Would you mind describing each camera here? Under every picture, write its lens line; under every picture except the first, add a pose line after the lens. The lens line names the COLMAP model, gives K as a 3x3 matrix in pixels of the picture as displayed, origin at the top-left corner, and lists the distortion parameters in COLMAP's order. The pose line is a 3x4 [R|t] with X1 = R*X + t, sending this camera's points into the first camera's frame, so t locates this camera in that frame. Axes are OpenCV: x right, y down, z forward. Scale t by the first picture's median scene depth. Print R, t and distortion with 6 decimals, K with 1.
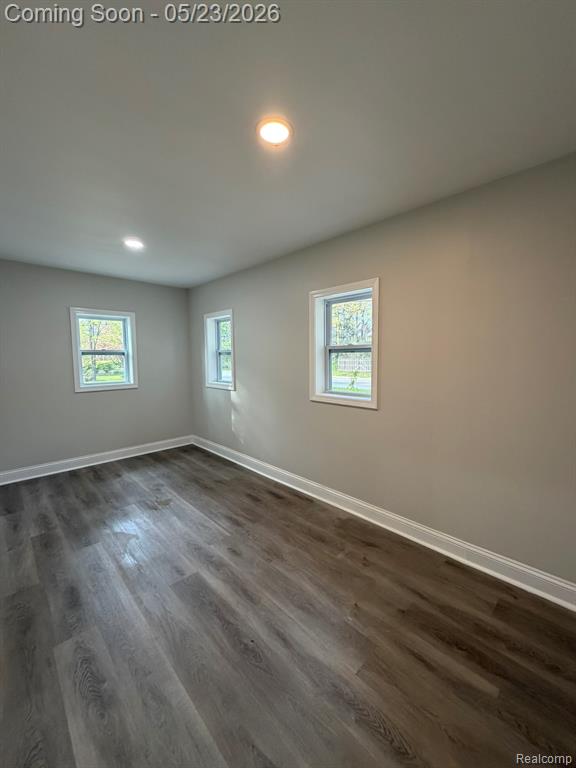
lens RADIAL K [[306.0, 0, 287.9], [0, 306.0, 385.3], [0, 0, 1]] dist [0.002149, 0.000257]
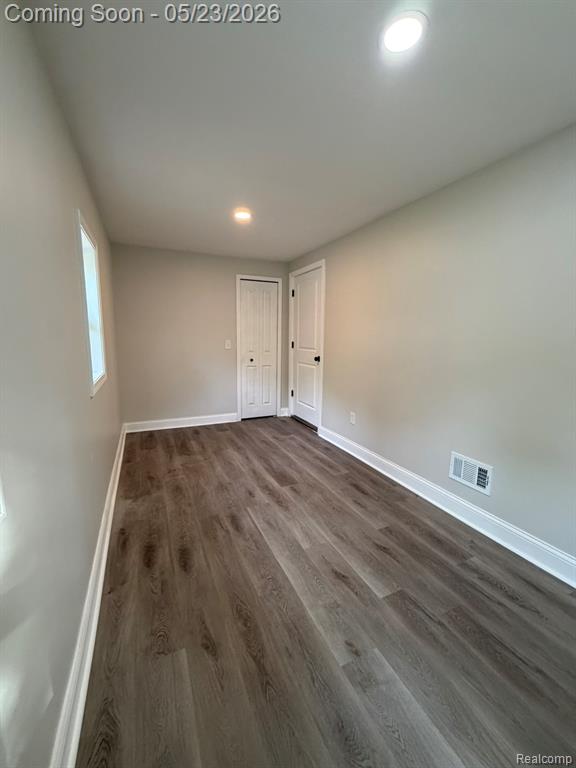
lens RADIAL K [[306.0, 0, 289.3], [0, 306.0, 383.3], [0, 0, 1]] dist [0.002149, 0.000257]
pose [[-0.949285, -0.057338, 0.309146, -0.589018], [0.022634, 0.968218, 0.249081, -0.147116], [-0.313602, 0.243446, -0.917817, 1.728537]]
